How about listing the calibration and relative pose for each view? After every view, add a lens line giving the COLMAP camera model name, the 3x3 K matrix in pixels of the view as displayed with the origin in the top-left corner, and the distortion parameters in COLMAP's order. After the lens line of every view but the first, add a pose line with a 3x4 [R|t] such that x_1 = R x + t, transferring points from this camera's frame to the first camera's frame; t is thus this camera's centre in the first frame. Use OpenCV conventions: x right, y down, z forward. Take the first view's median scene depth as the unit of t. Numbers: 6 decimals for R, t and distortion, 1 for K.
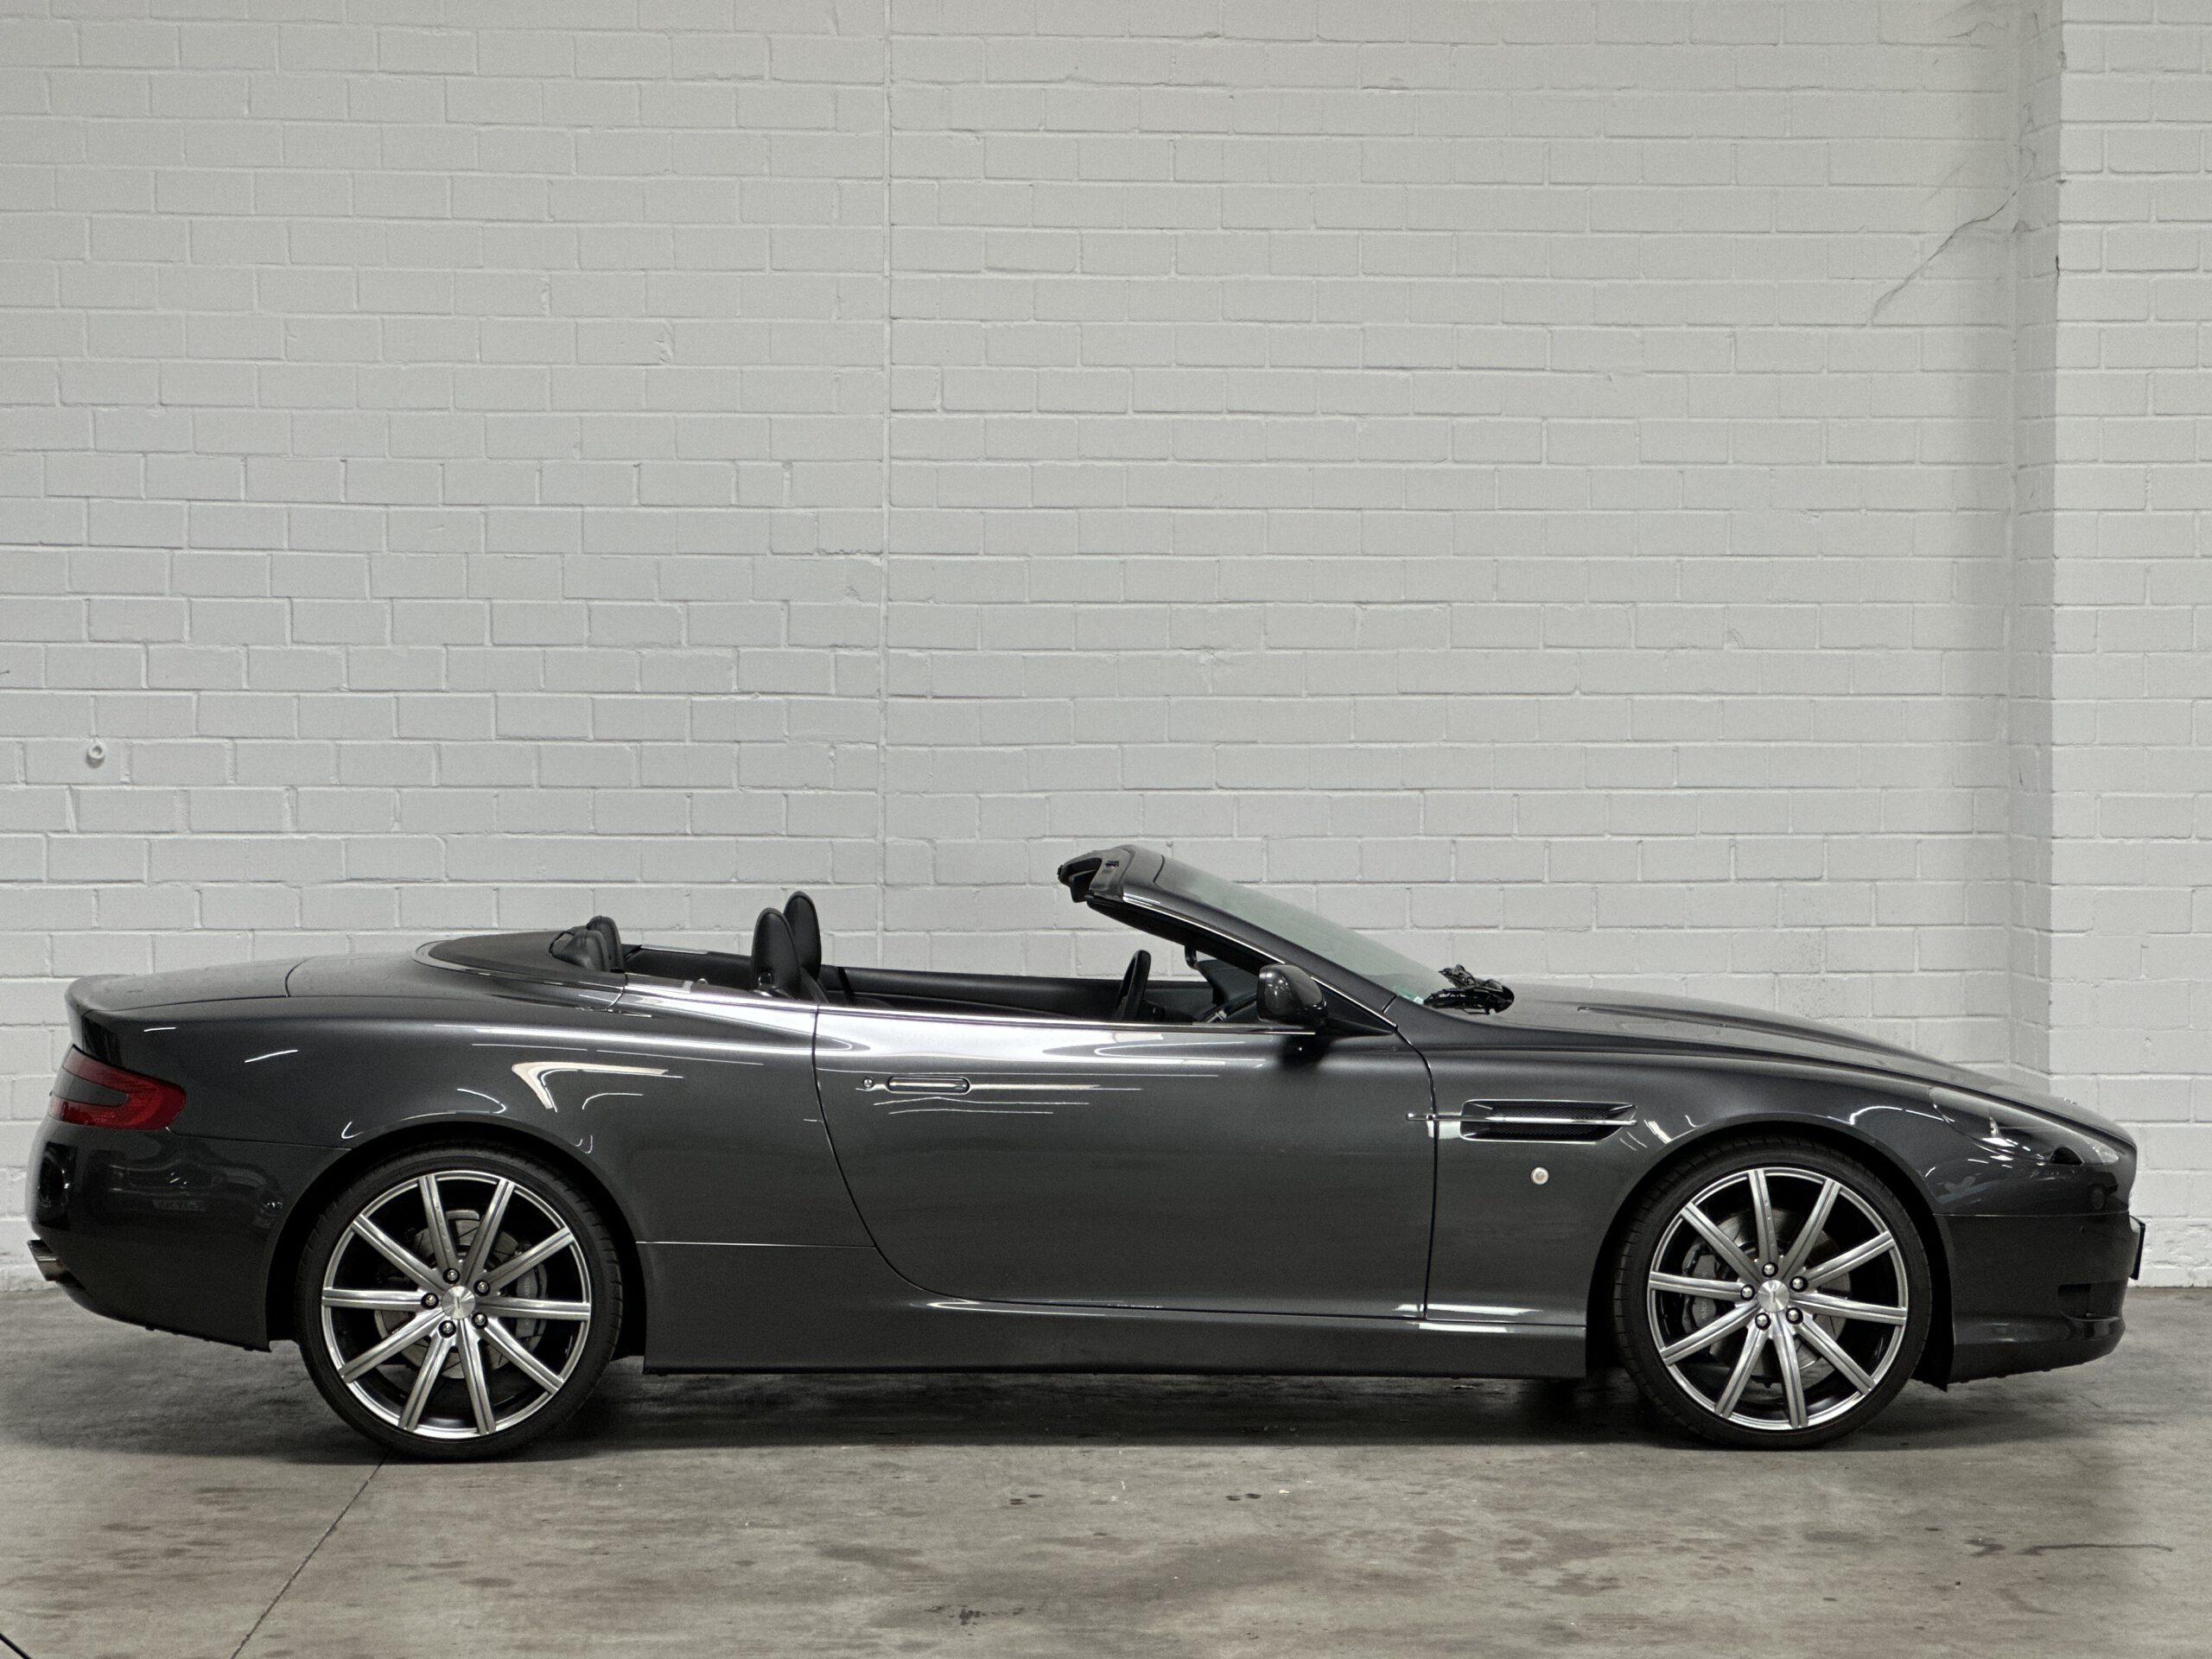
lens RADIAL K [[4953.1, 0, 1123.8], [0, 4953.1, 764.7], [0, 0, 1]] dist [0.205214, 0.000000]
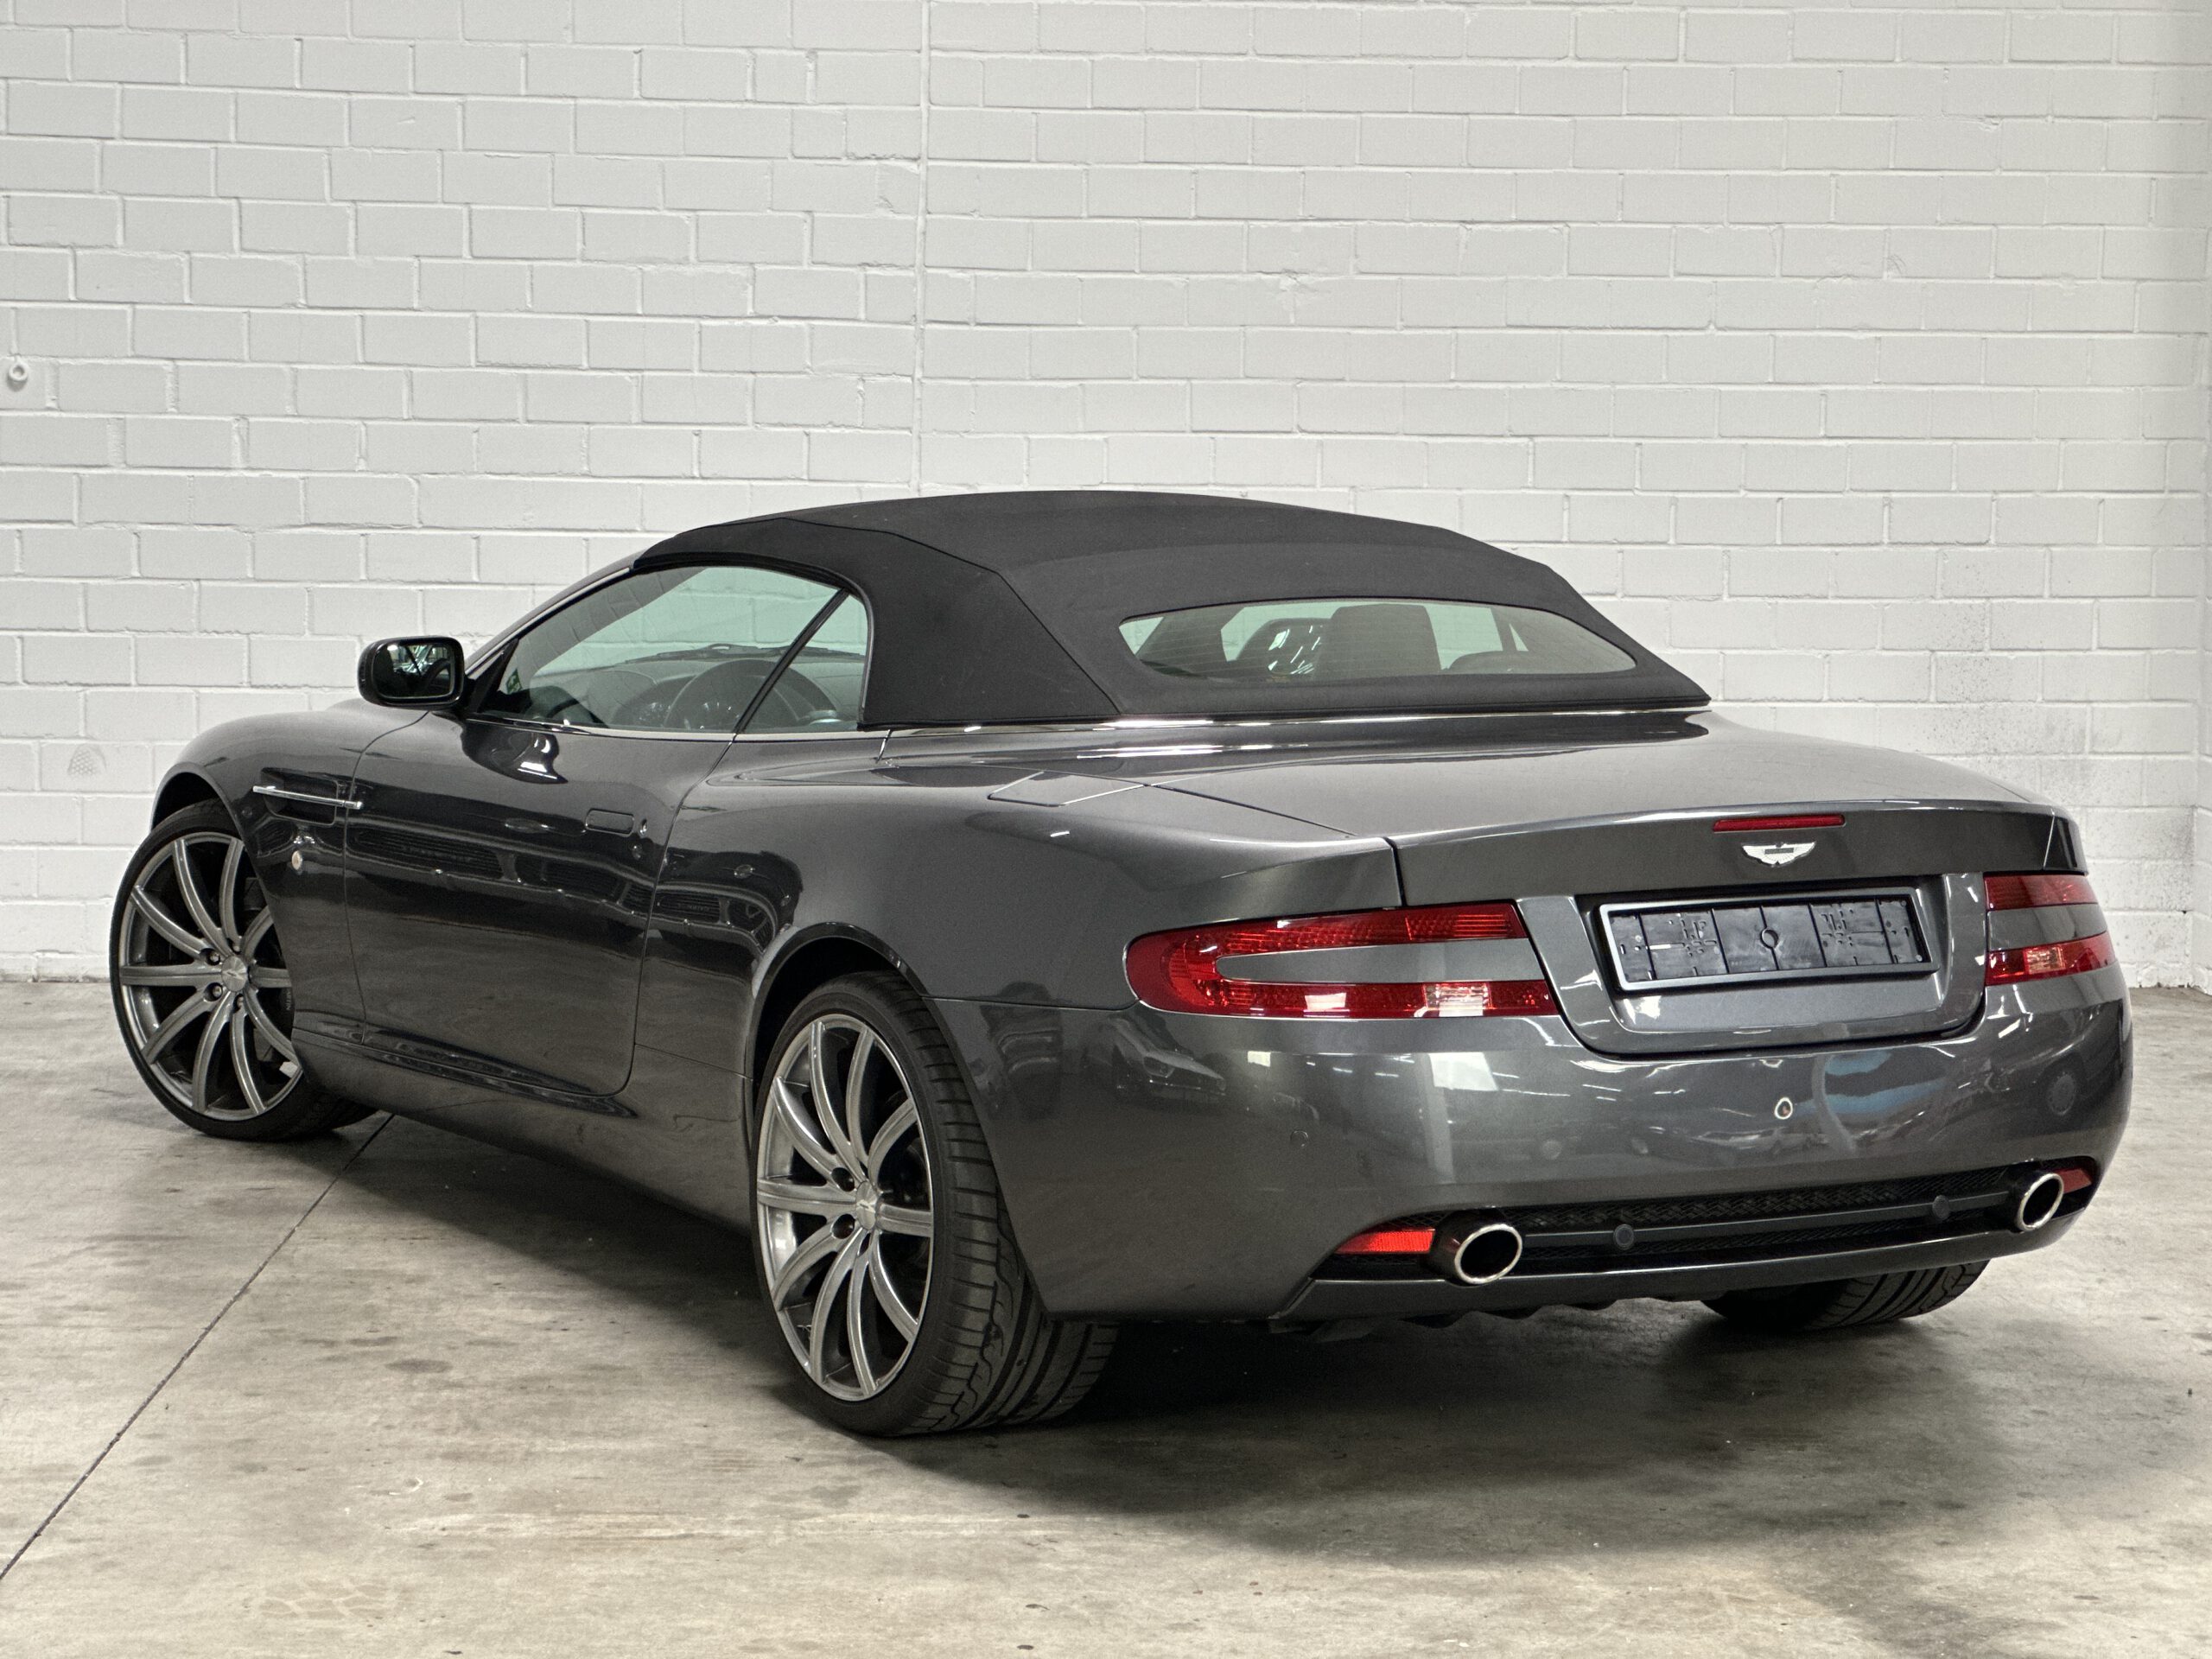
lens RADIAL K [[4953.1, 0, 1115.7], [0, 4953.1, 774.7], [0, 0, 1]] dist [0.205214, 0.000000]
pose [[0.999828, 0.012552, -0.013682, -0.000968], [-0.011563, 0.997473, 0.070101, 0.004902], [0.014528, -0.069930, 0.997446, 0.152612]]
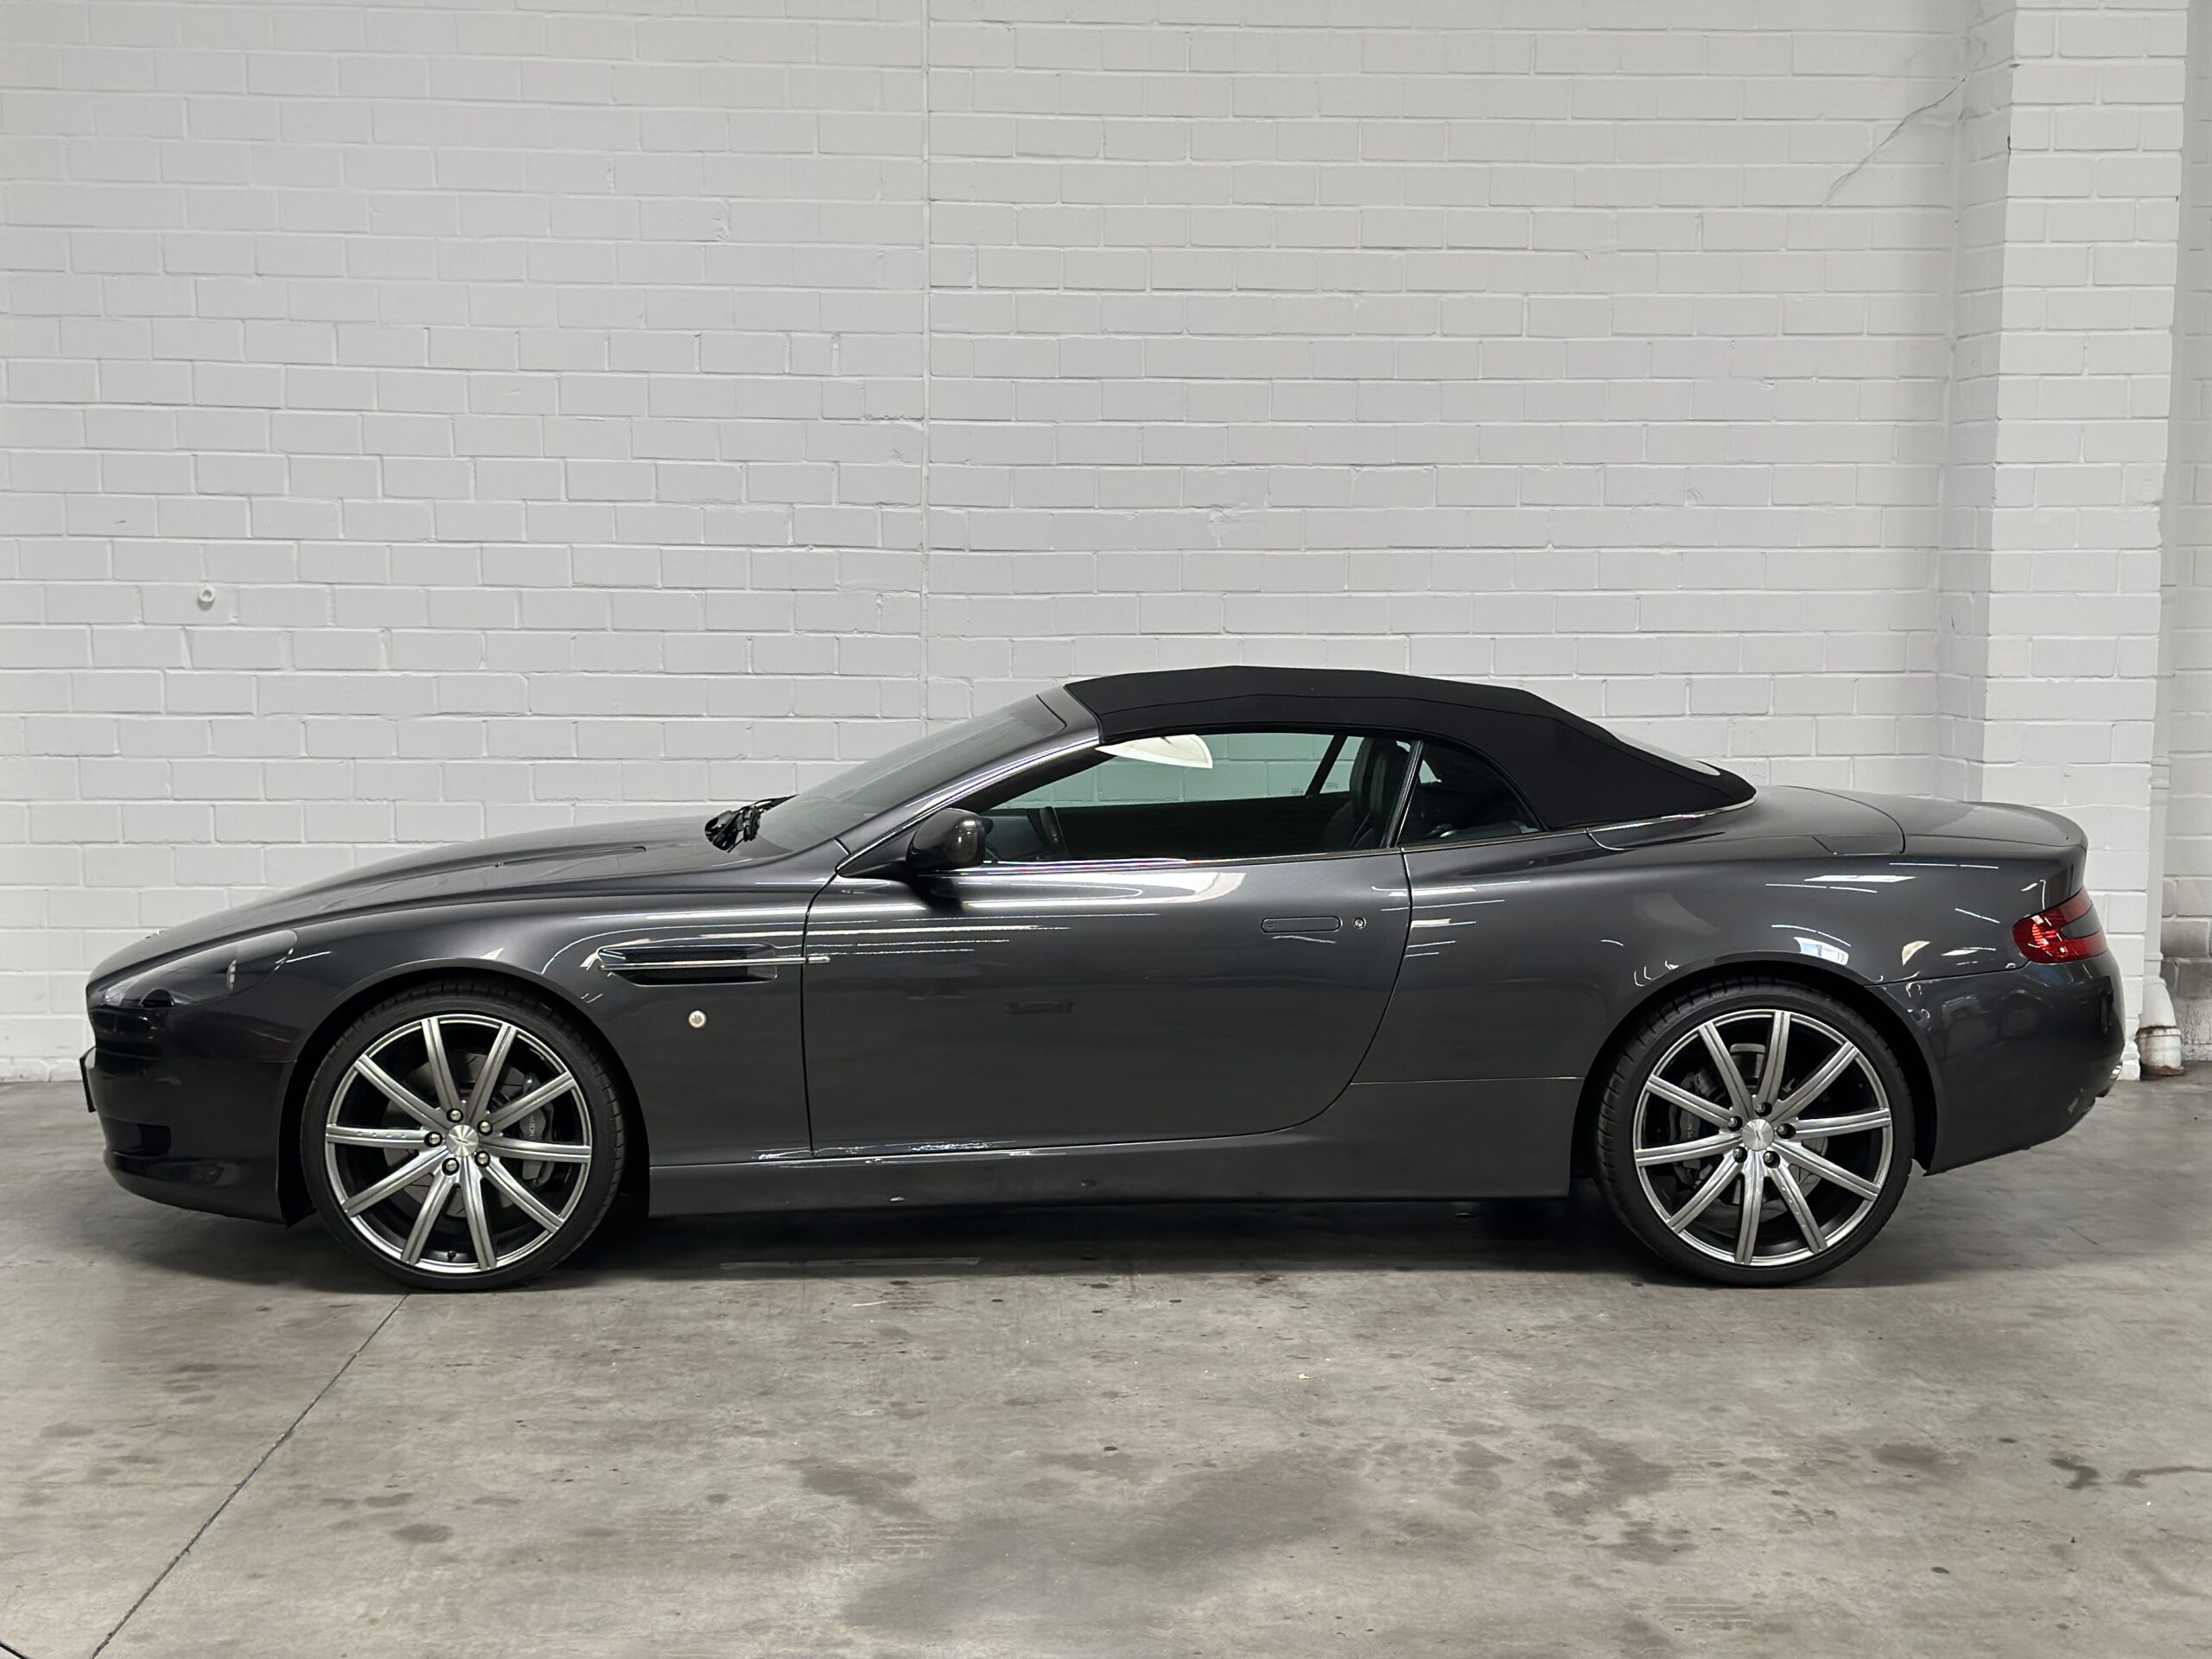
lens RADIAL K [[3095.0, 0, 1100.6], [0, 3095.0, 849.2], [0, 0, 1]] dist [0.131481, 0.000000]
pose [[0.999893, 0.003019, -0.014335, 0.001210], [-0.001875, 0.996857, 0.079200, -0.002335], [0.014529, -0.079164, 0.996756, 0.384389]]
